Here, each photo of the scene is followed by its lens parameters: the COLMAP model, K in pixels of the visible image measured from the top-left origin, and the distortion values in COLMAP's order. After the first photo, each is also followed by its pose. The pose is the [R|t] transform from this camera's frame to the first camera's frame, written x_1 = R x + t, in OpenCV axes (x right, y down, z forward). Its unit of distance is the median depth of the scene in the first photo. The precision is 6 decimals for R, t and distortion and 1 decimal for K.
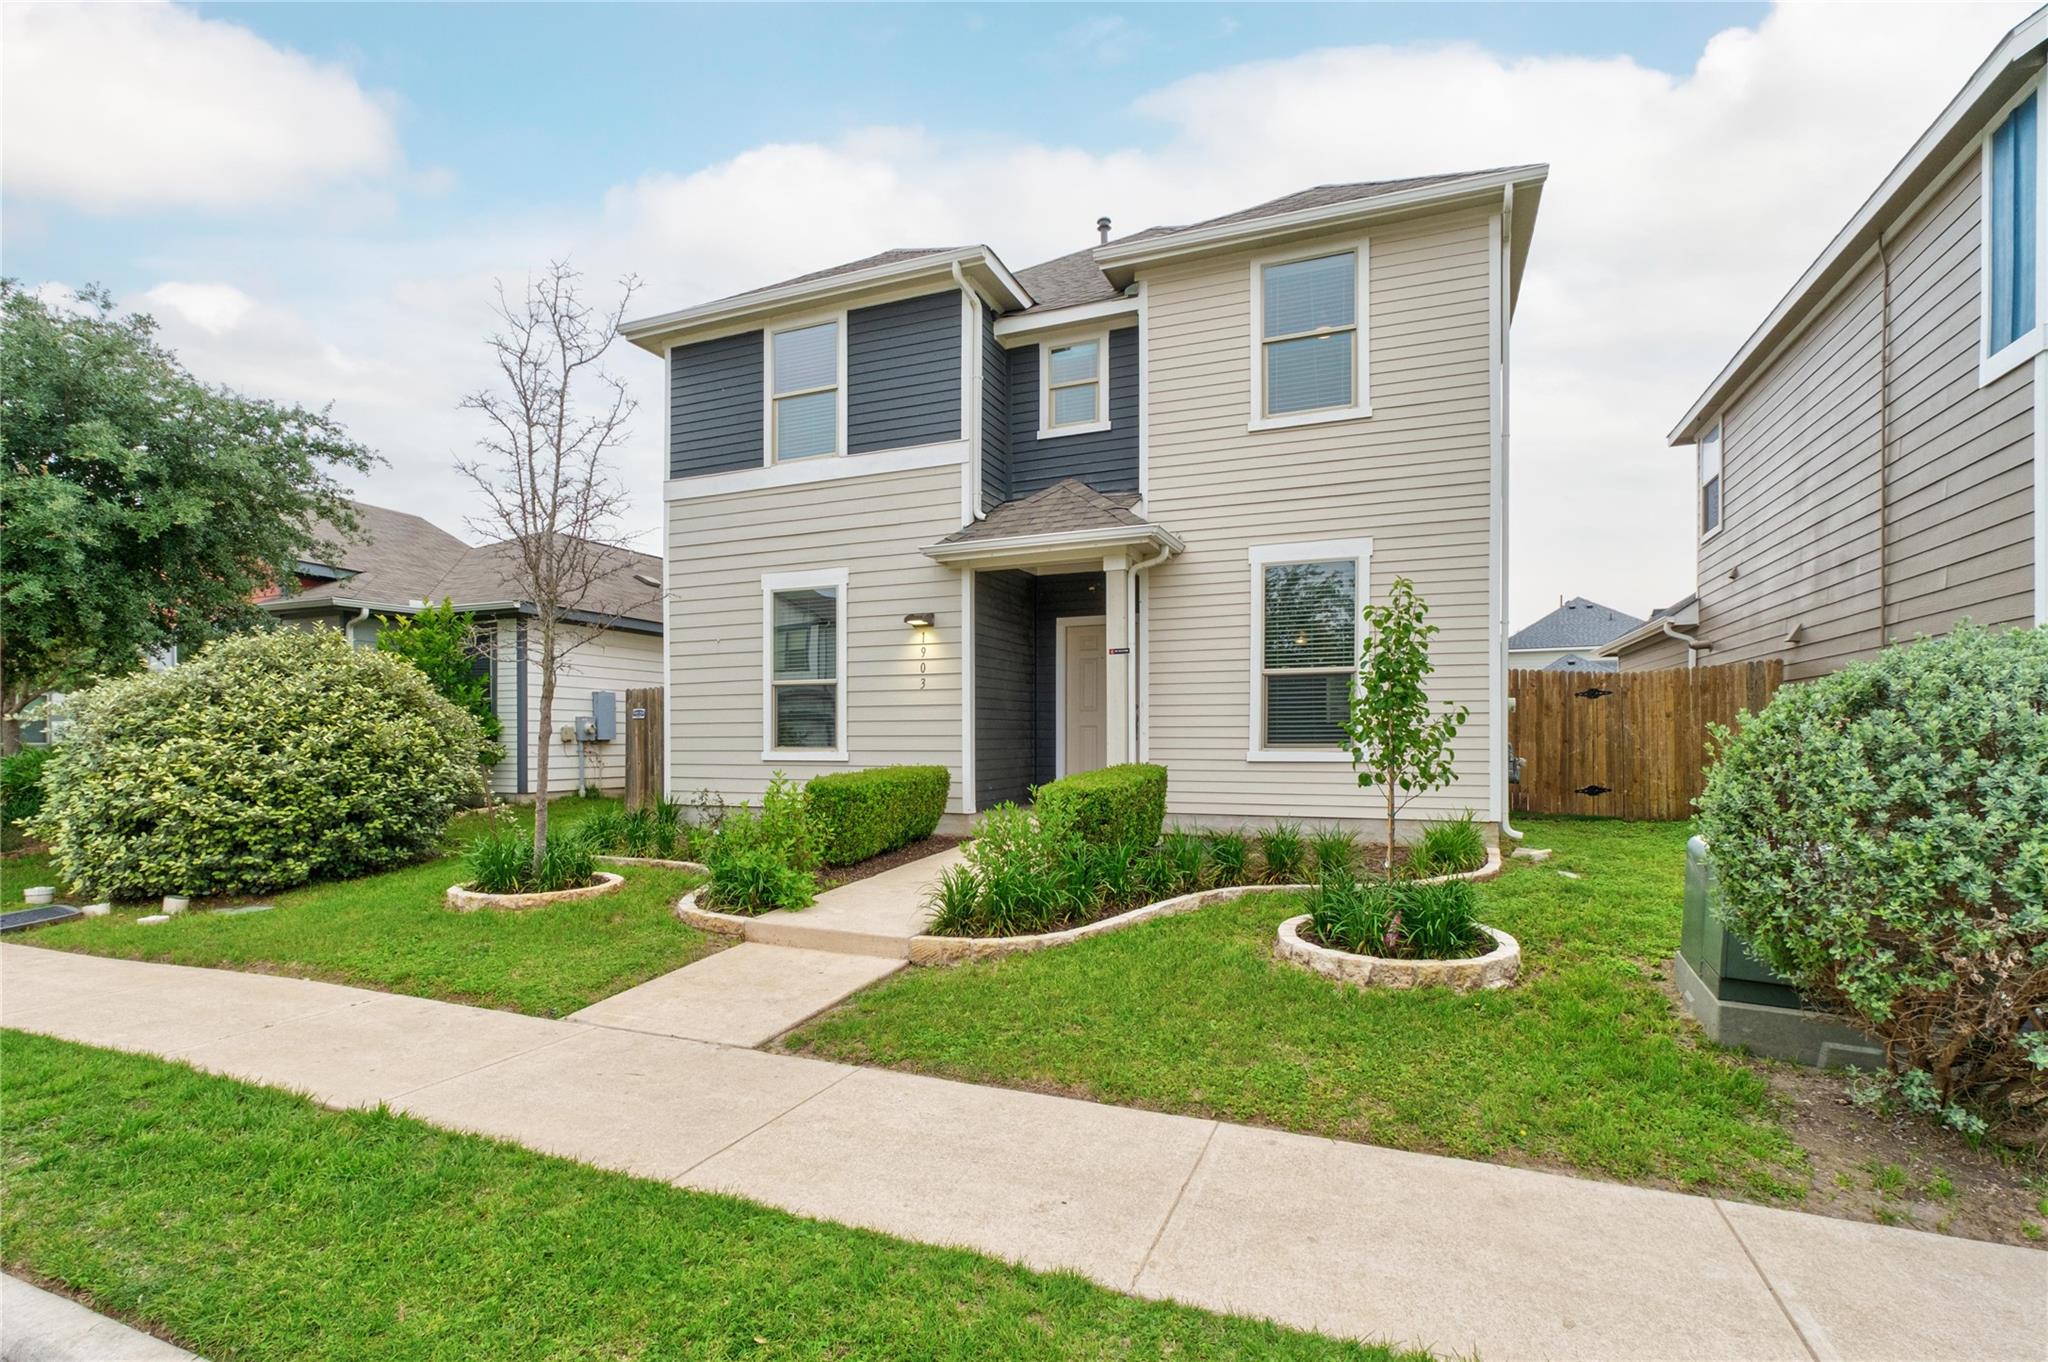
lens RADIAL K [[954.4, 0, 992.8], [0, 954.4, 749.2], [0, 0, 1]] dist [-0.014596, 0.000526]
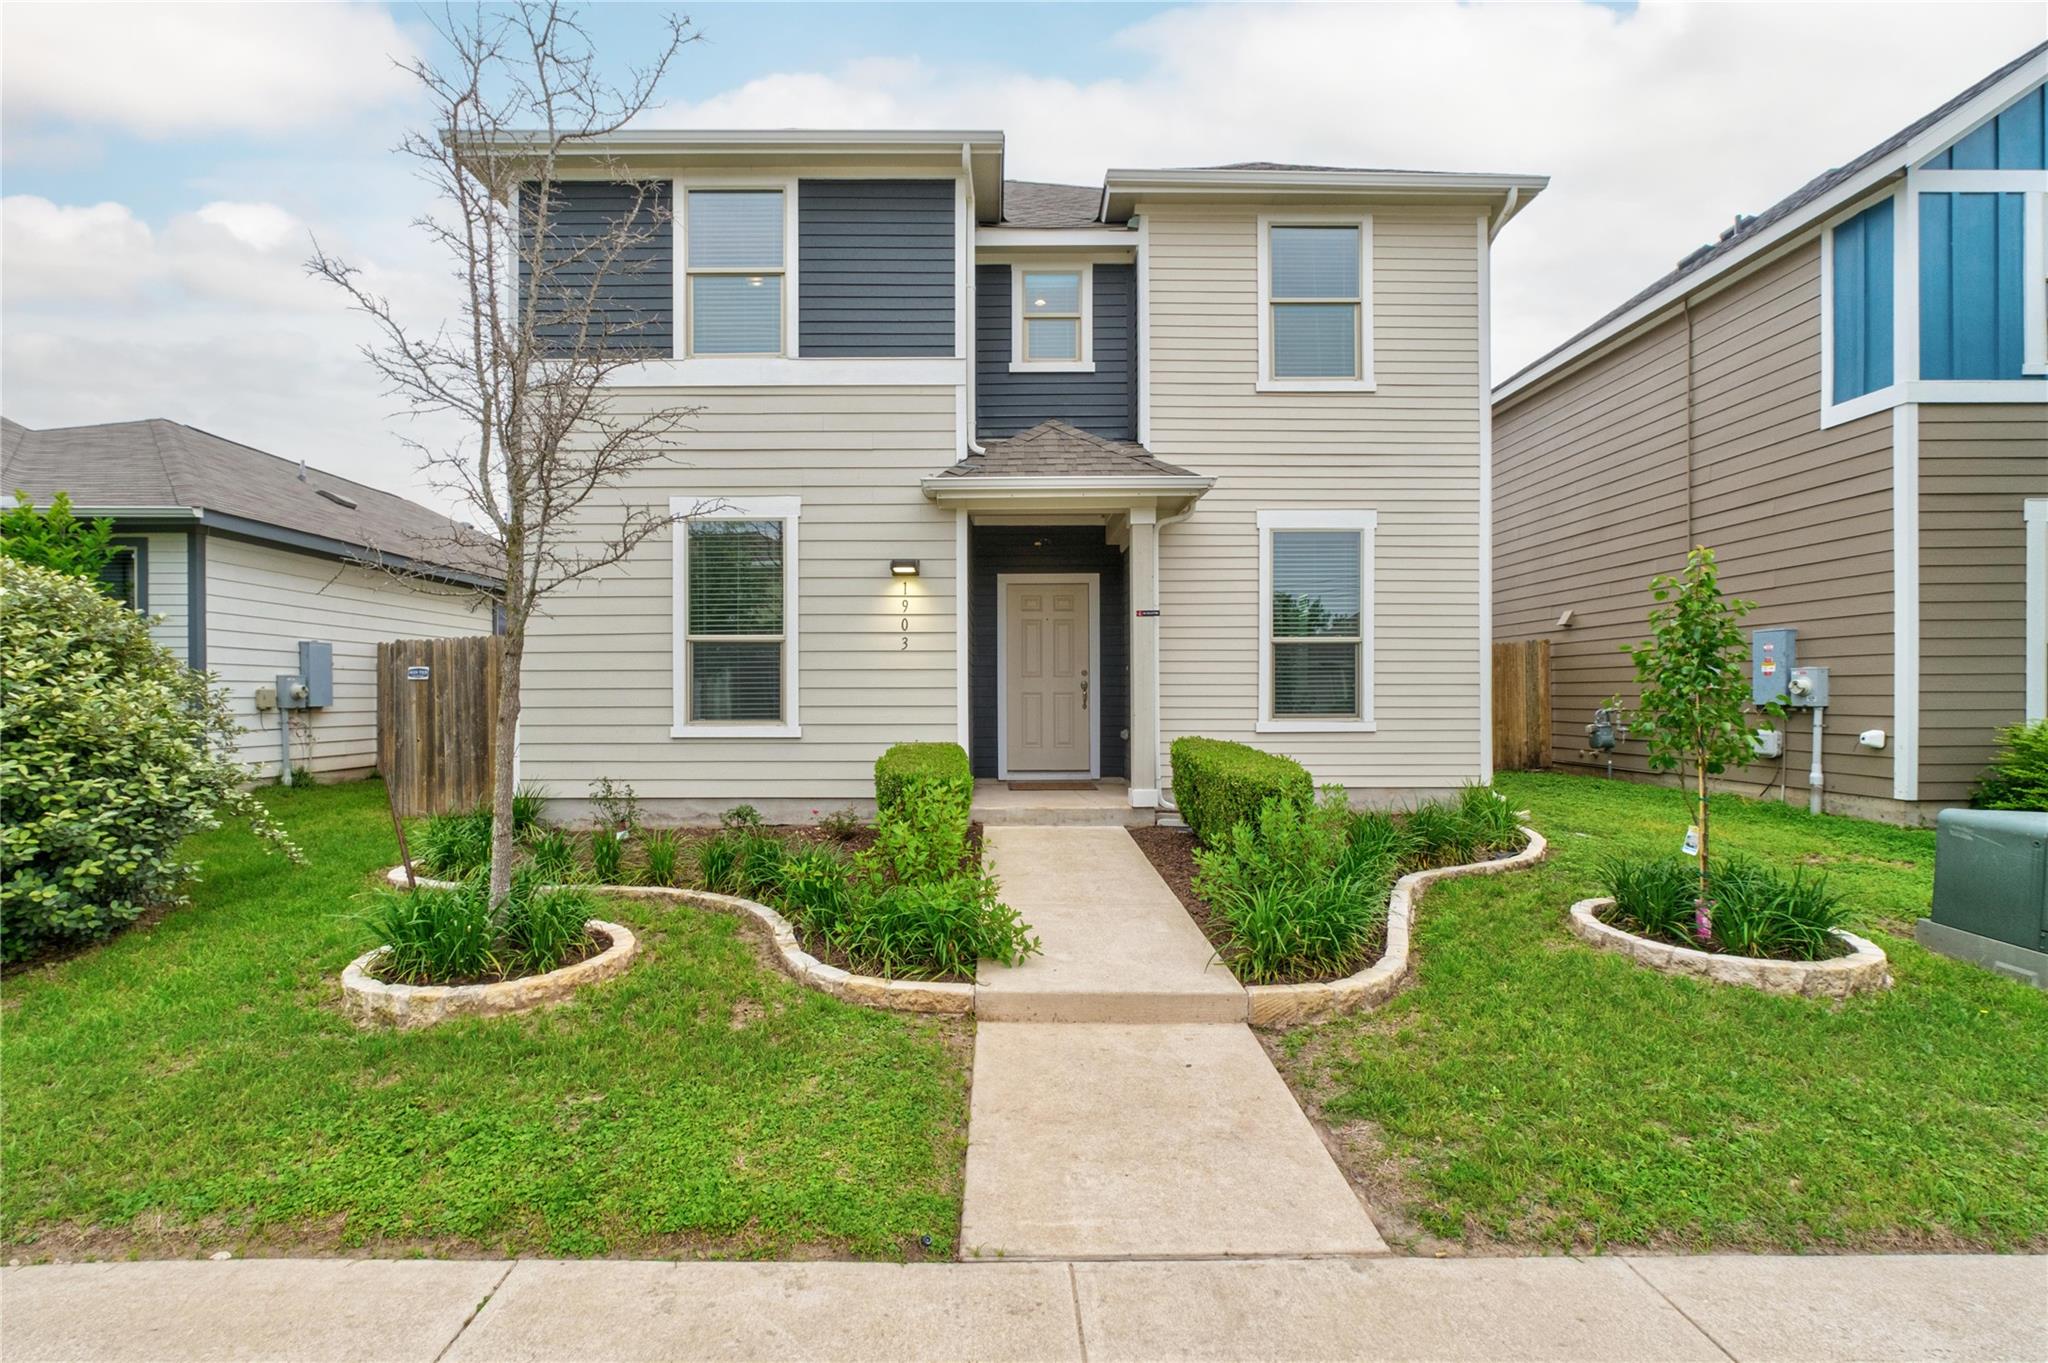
lens RADIAL K [[886.8, 0, 986.5], [0, 886.8, 701.8], [0, 0, 1]] dist [-0.009709, 0.000379]
pose [[0.919118, -0.003371, 0.393969, -0.321114], [0.004341, 0.999989, -0.001572, -0.016418], [-0.393959, 0.003155, 0.919122, 0.265038]]
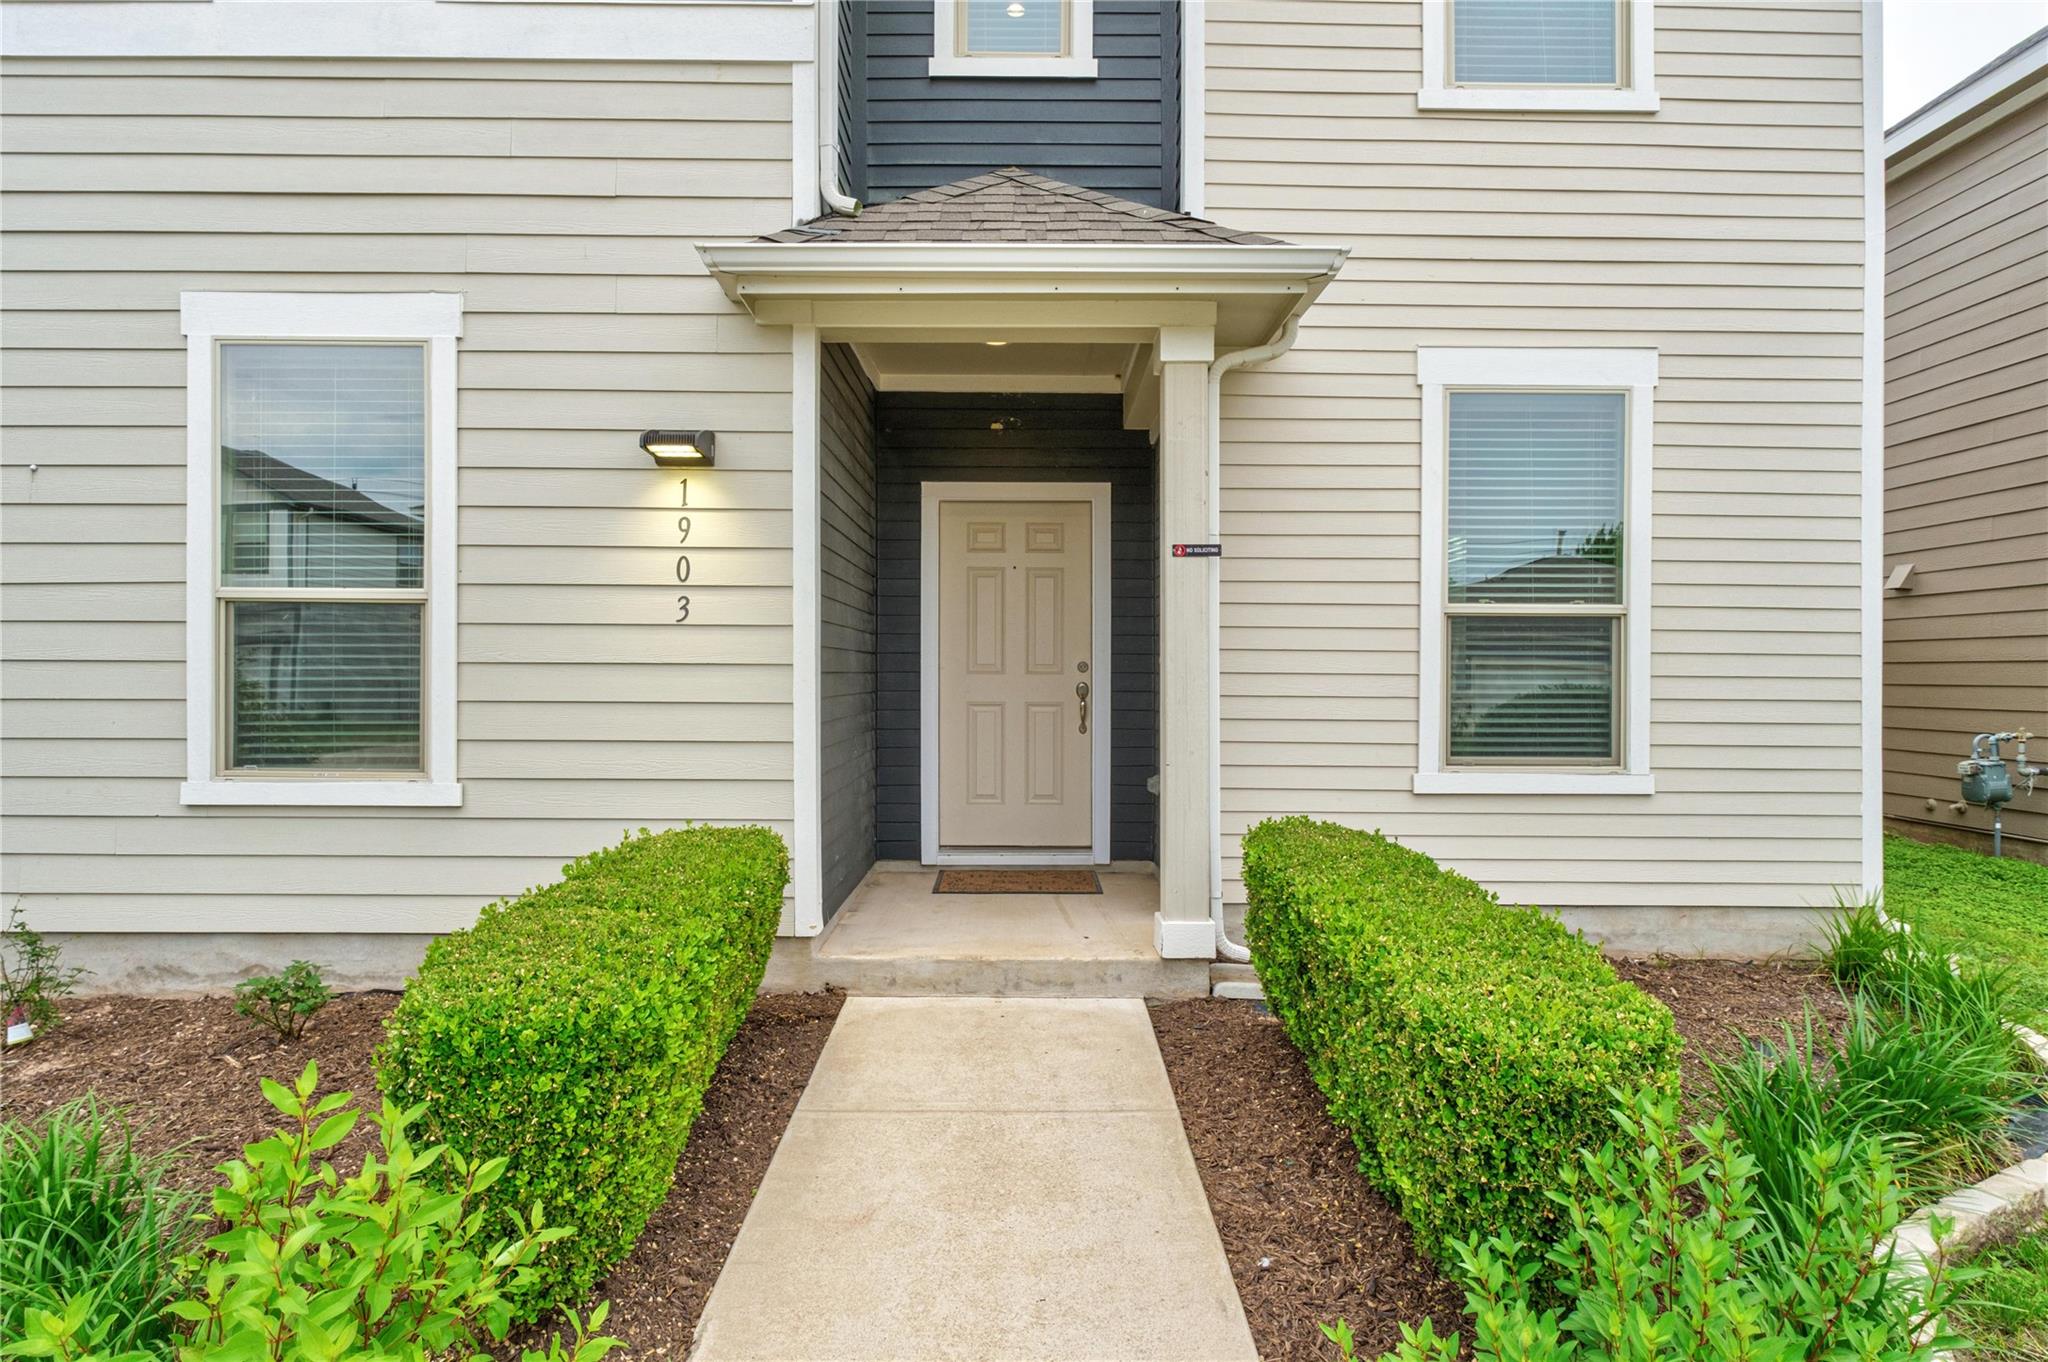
lens RADIAL K [[1091.9, 0, 1024.0], [0, 1091.9, 681.0], [0, 0, 1]] dist [-0.000576, -0.001496]
pose [[0.914211, 0.004945, 0.405209, -0.129469], [-0.003492, 0.999985, -0.004325, -0.038496], [-0.405224, 0.002539, 0.914214, 0.543948]]
